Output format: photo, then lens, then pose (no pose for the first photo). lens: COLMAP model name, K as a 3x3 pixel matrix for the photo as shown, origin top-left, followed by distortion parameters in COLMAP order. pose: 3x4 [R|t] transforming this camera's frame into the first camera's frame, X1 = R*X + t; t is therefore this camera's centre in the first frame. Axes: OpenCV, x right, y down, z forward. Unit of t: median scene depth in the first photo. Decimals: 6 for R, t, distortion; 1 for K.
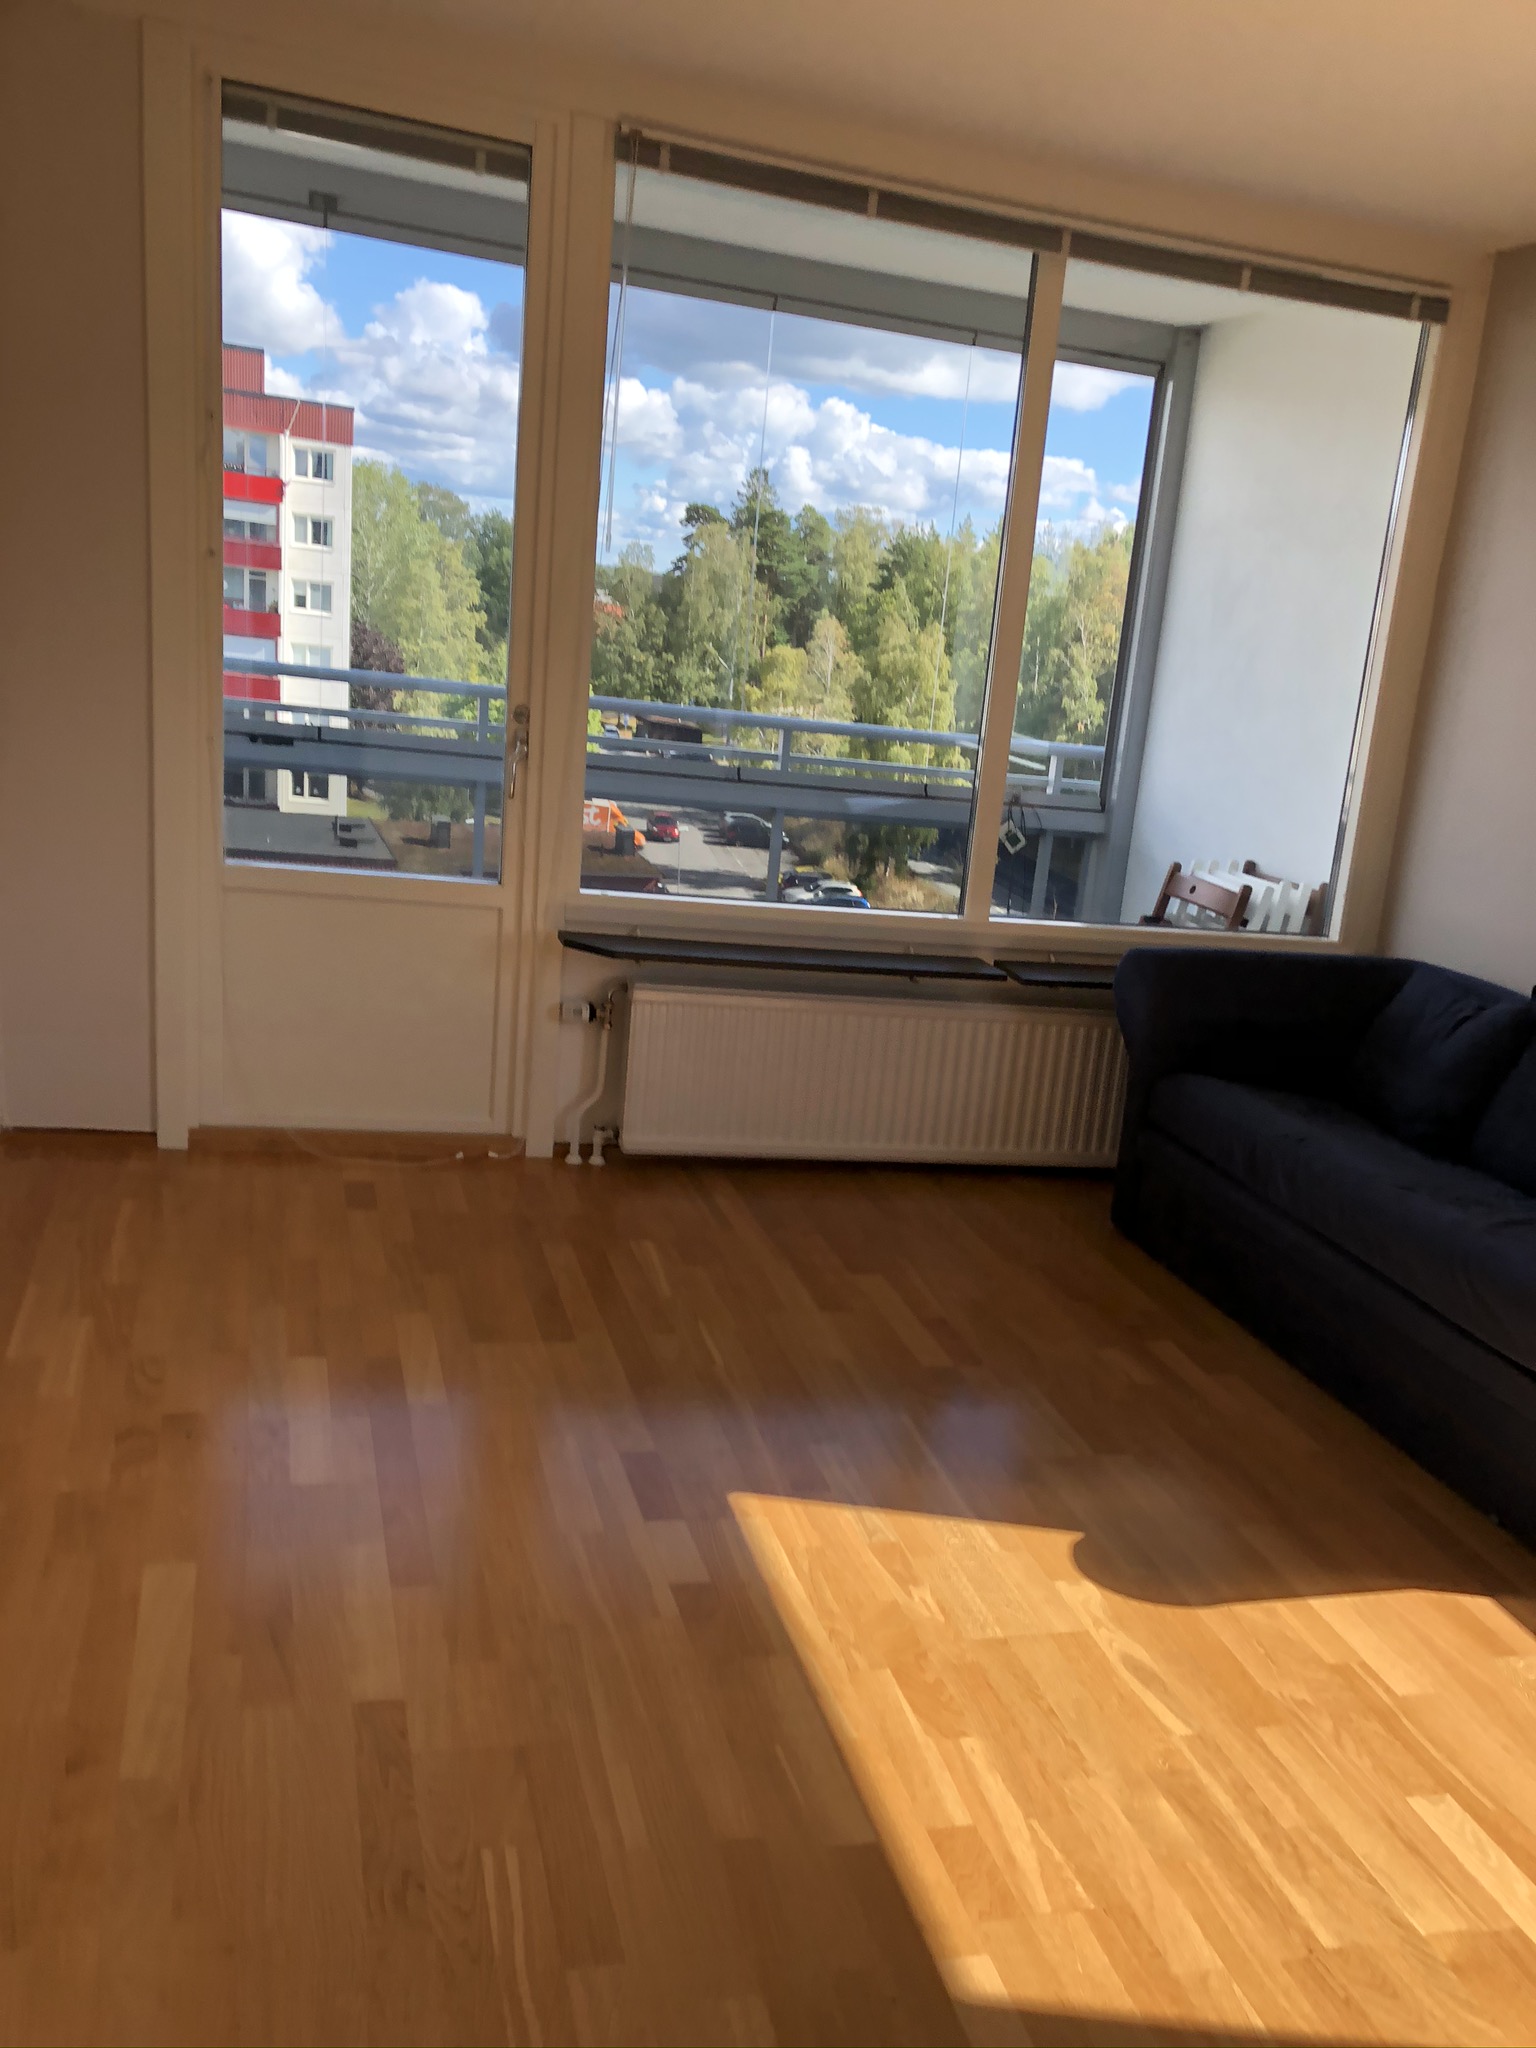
lens RADIAL K [[1679.7, 0, 768.6], [0, 1679.7, 985.3], [0, 0, 1]] dist [0.006681, 0.004053]
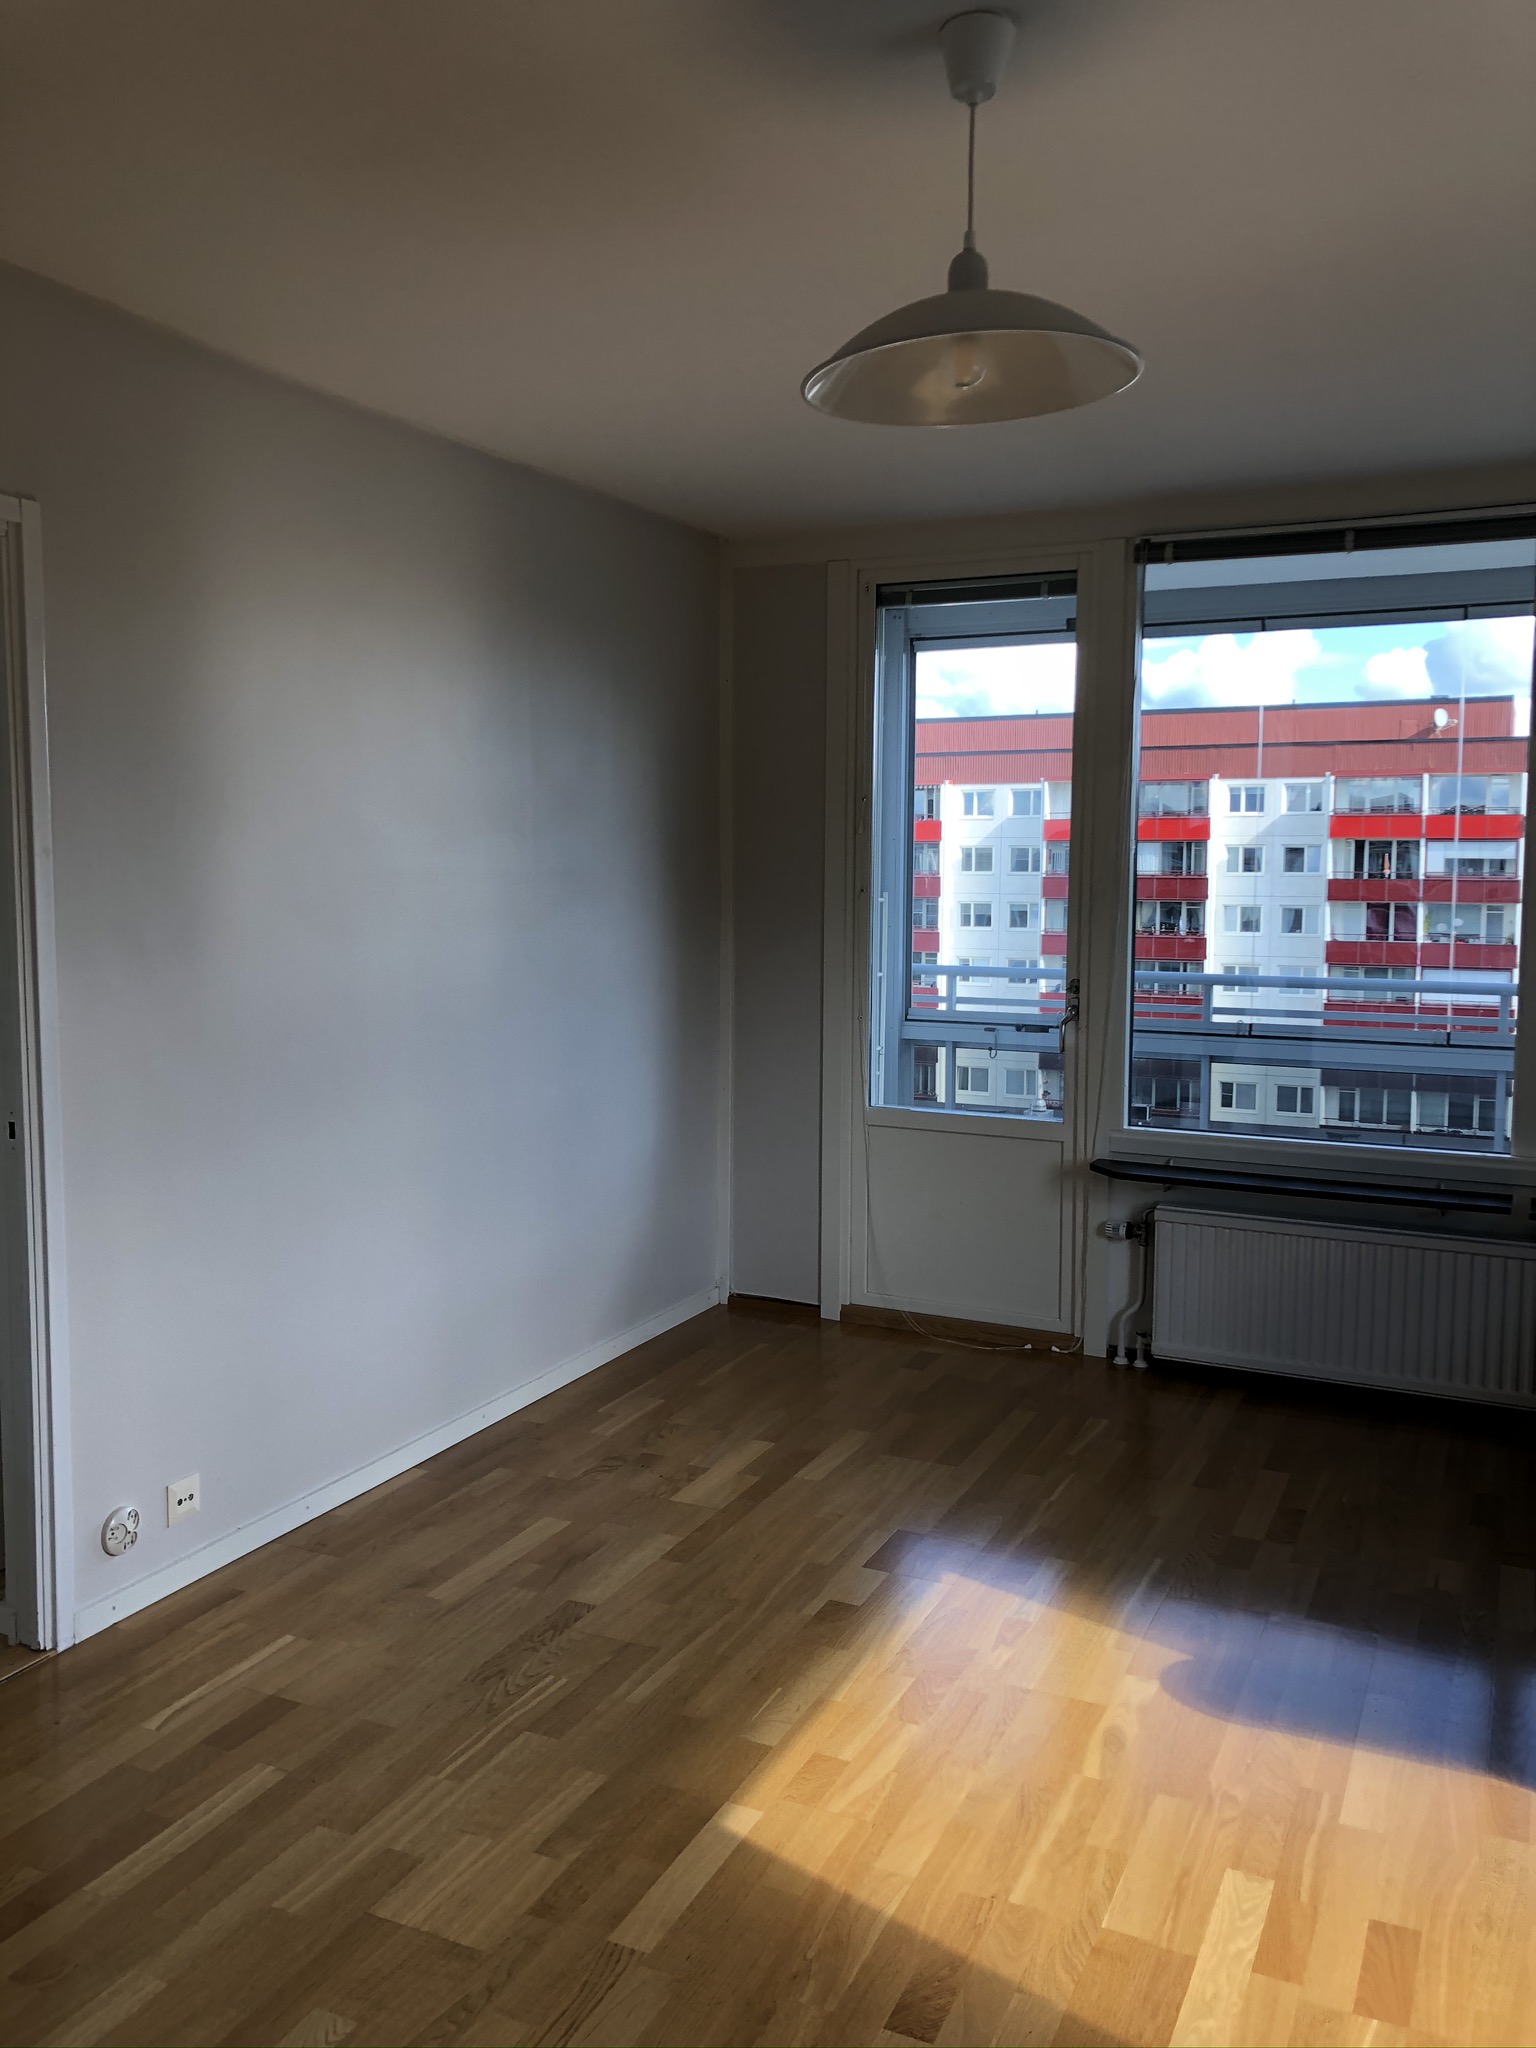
lens RADIAL K [[1674.4, 0, 768.0], [0, 1674.4, 1024.0], [0, 0, 1]] dist [-0.008030, -0.000682]
pose [[0.759069, -0.040152, -0.649771, 0.471790], [-0.074828, 0.986100, -0.148350, 0.066779], [0.646695, 0.161229, 0.745513, -0.049041]]
